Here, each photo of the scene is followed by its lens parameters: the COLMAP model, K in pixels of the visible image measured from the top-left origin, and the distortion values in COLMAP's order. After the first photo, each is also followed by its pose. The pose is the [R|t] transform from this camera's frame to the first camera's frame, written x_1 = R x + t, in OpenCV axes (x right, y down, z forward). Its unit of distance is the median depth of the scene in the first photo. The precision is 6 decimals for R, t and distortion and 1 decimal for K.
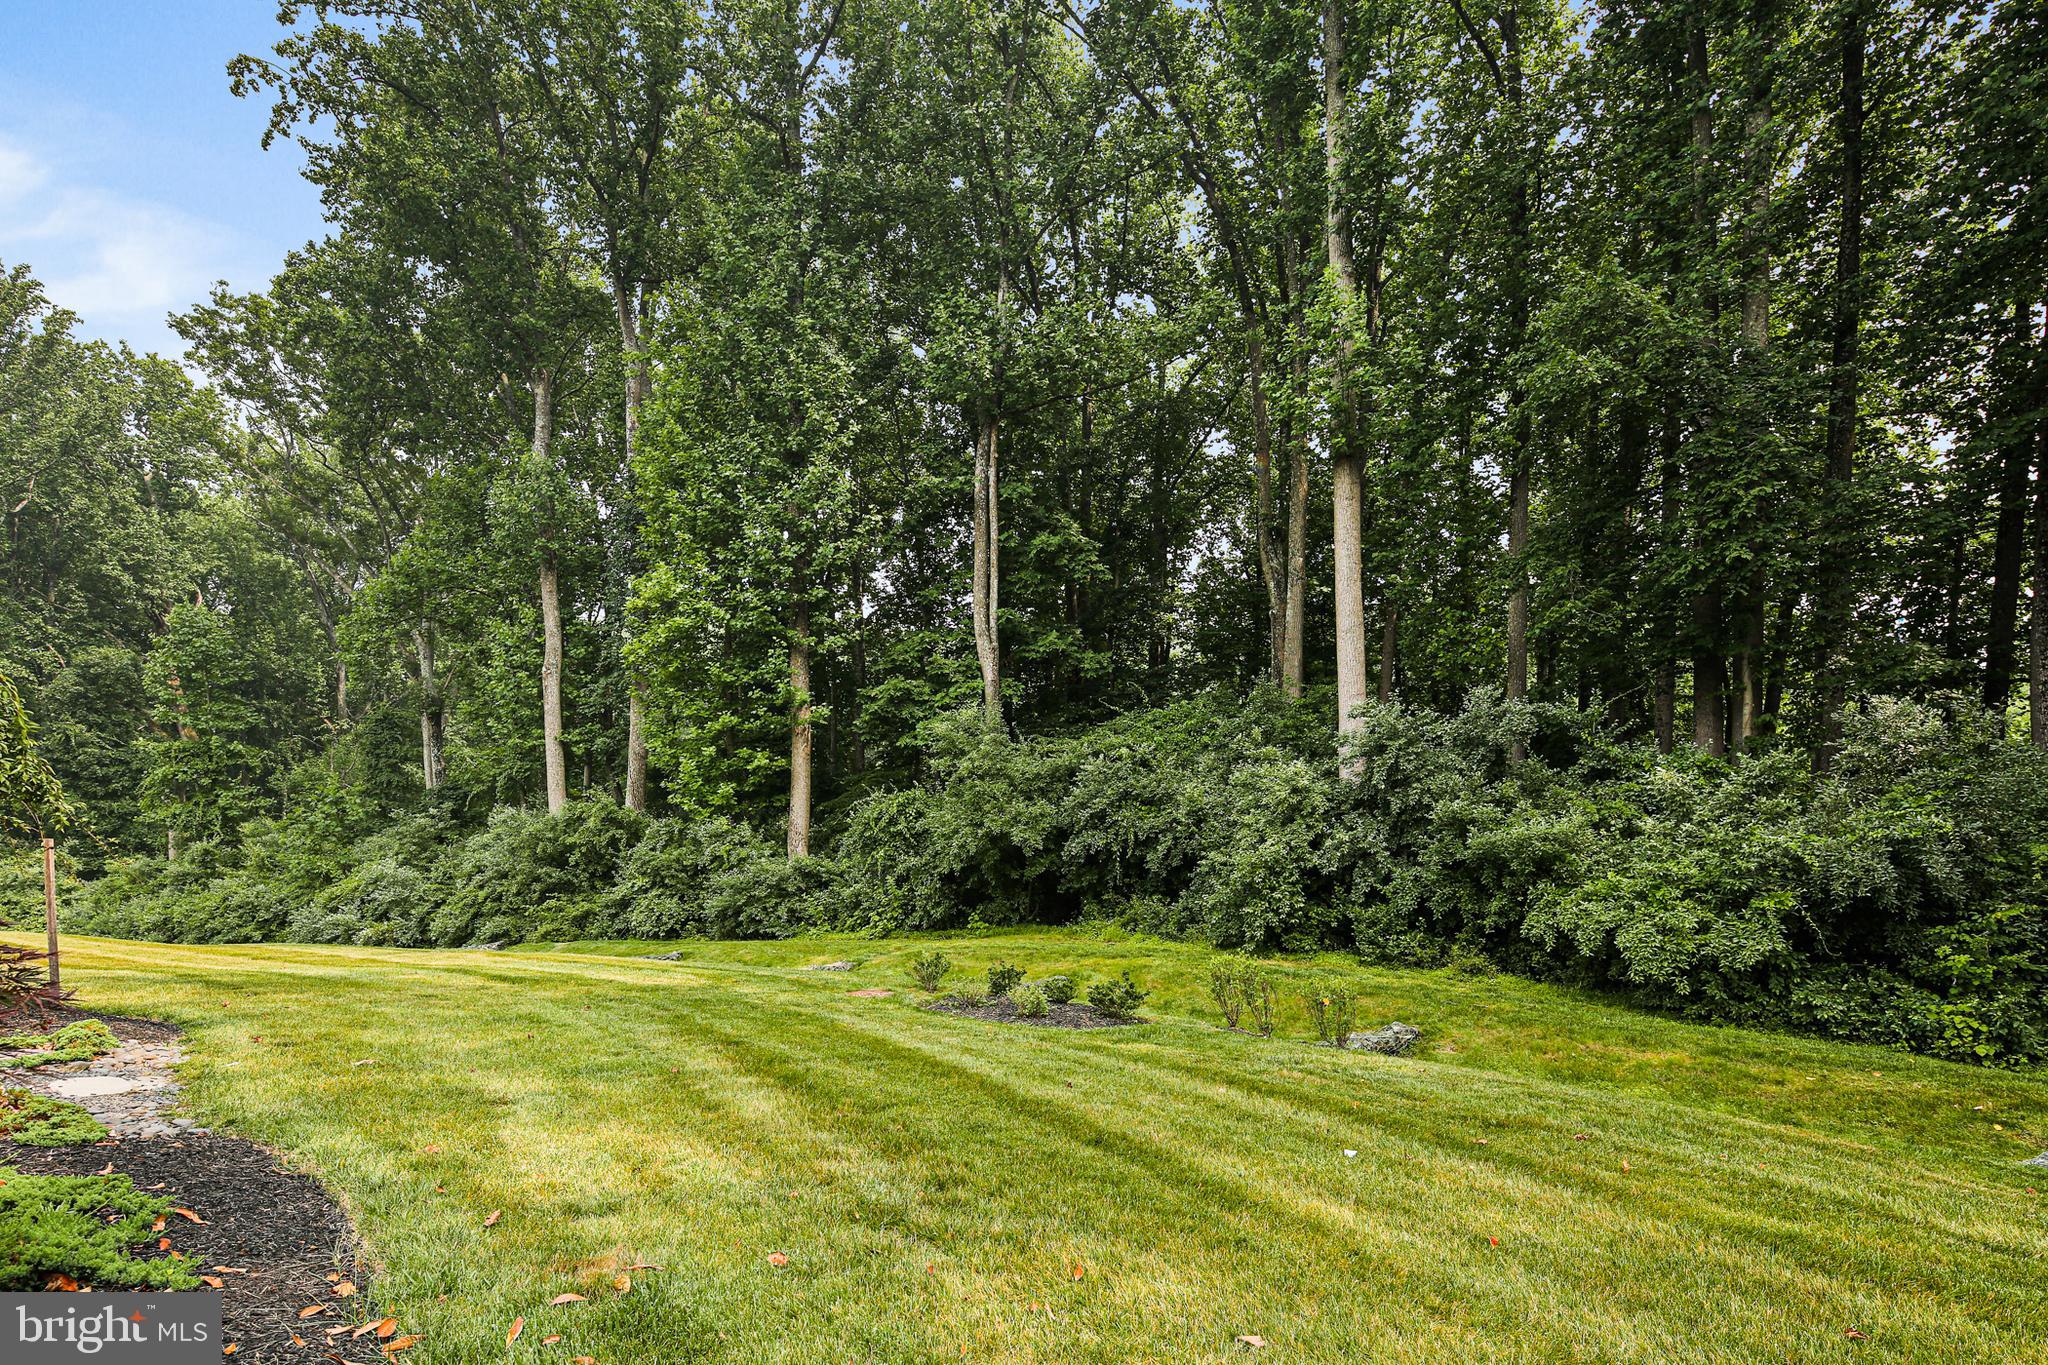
lens RADIAL K [[1007.1, 0, 997.7], [0, 1007.1, 848.4], [0, 0, 1]] dist [0.005821, -0.004571]
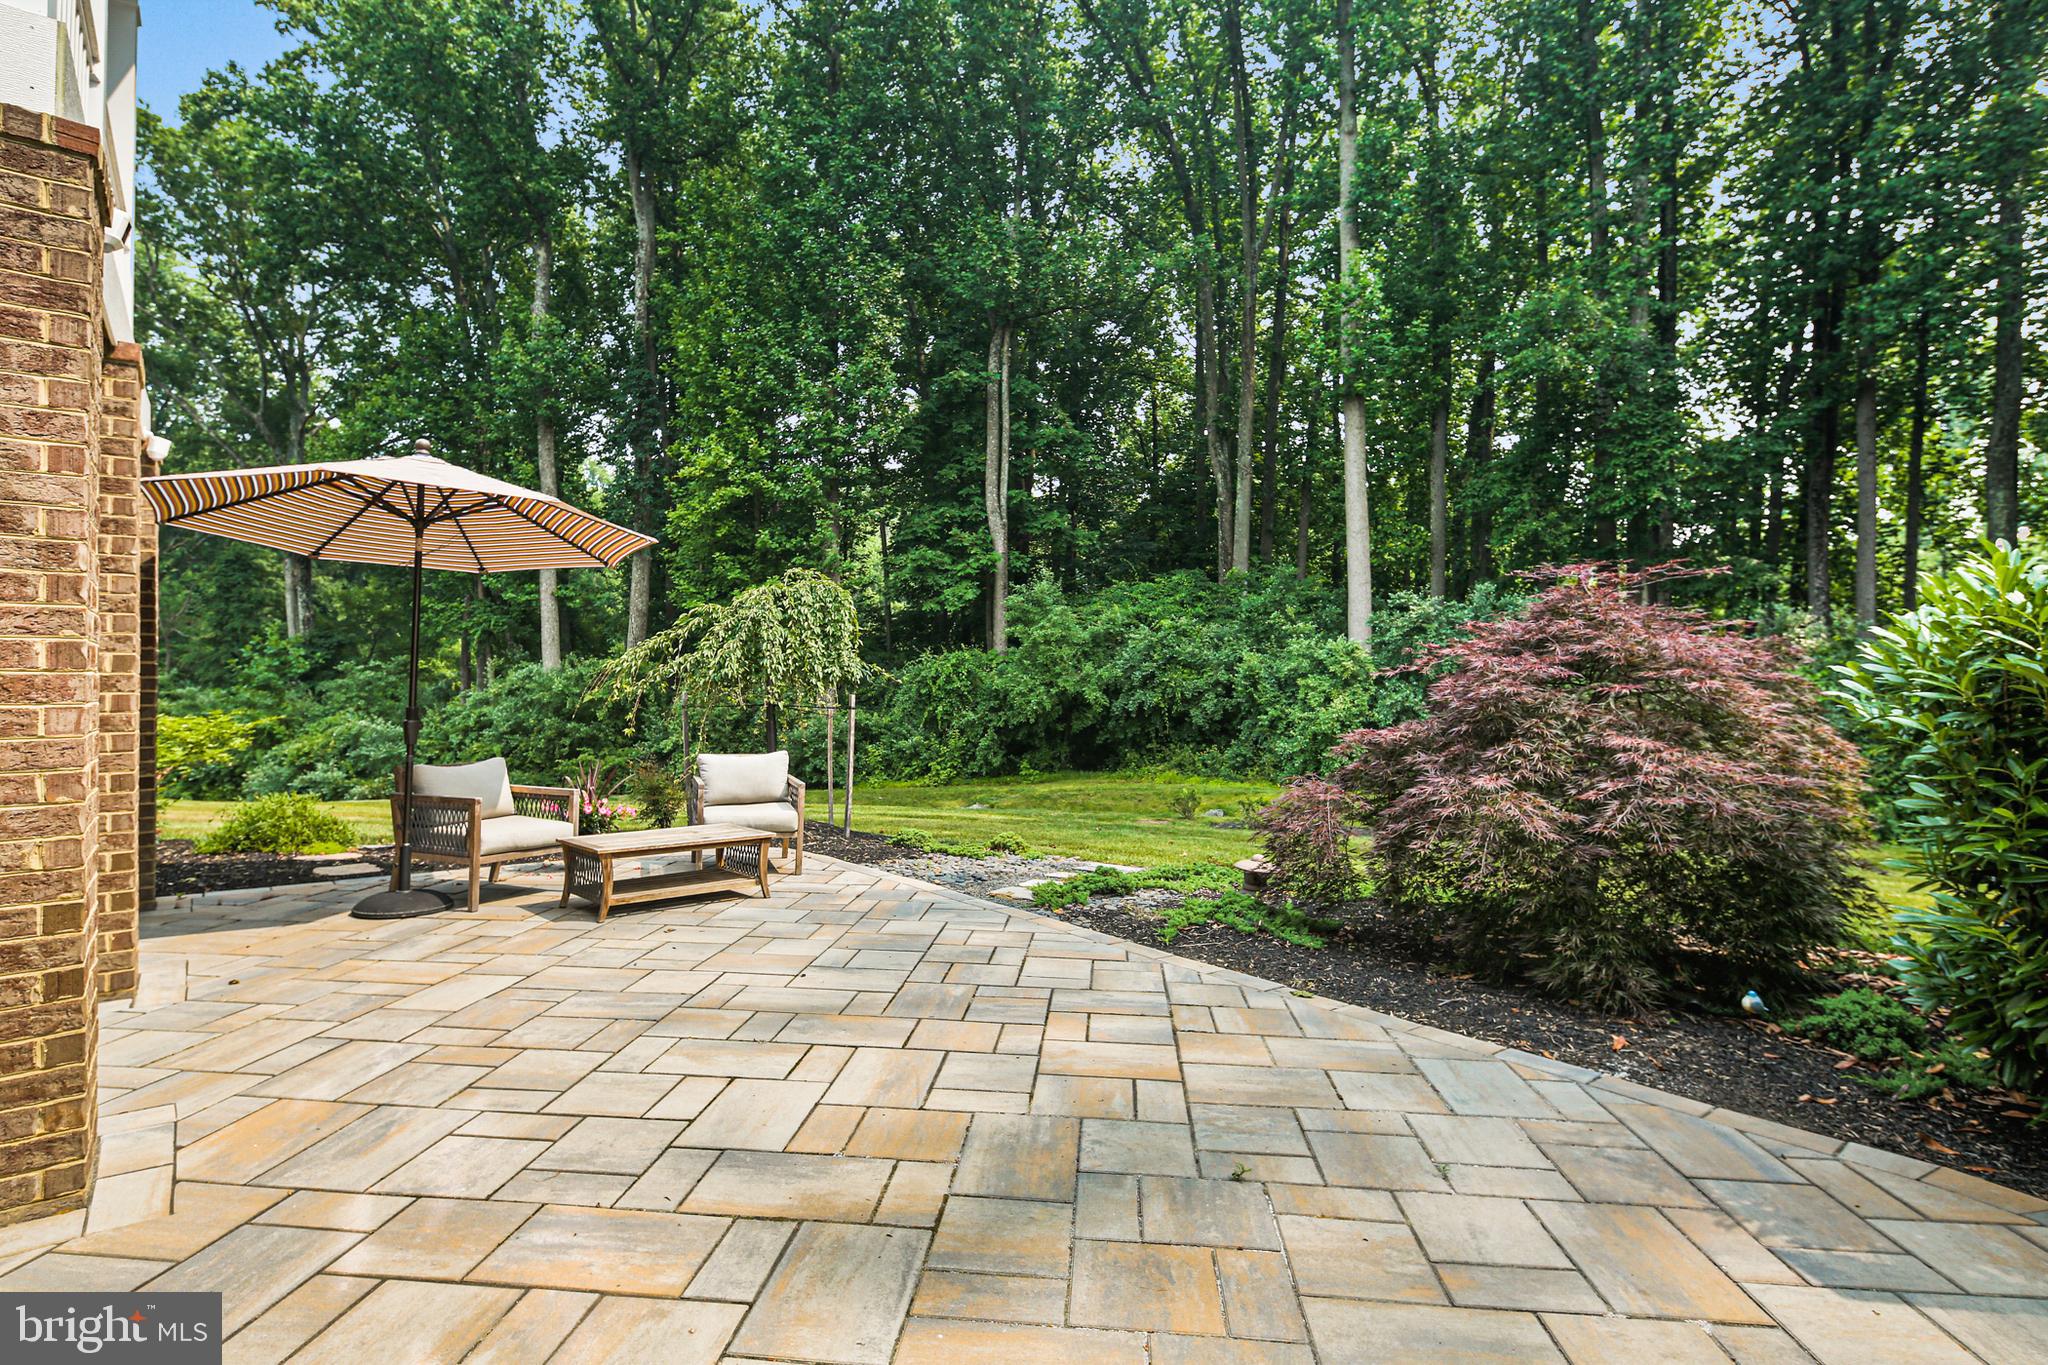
lens RADIAL K [[1007.1, 0, 1007.4], [0, 1007.1, 665.5], [0, 0, 1]] dist [0.005821, -0.004571]
pose [[0.977385, 0.006640, 0.211364, -0.262170], [0.000001, 0.999507, -0.031405, -0.007459], [-0.211468, 0.030695, 0.976903, -0.099271]]
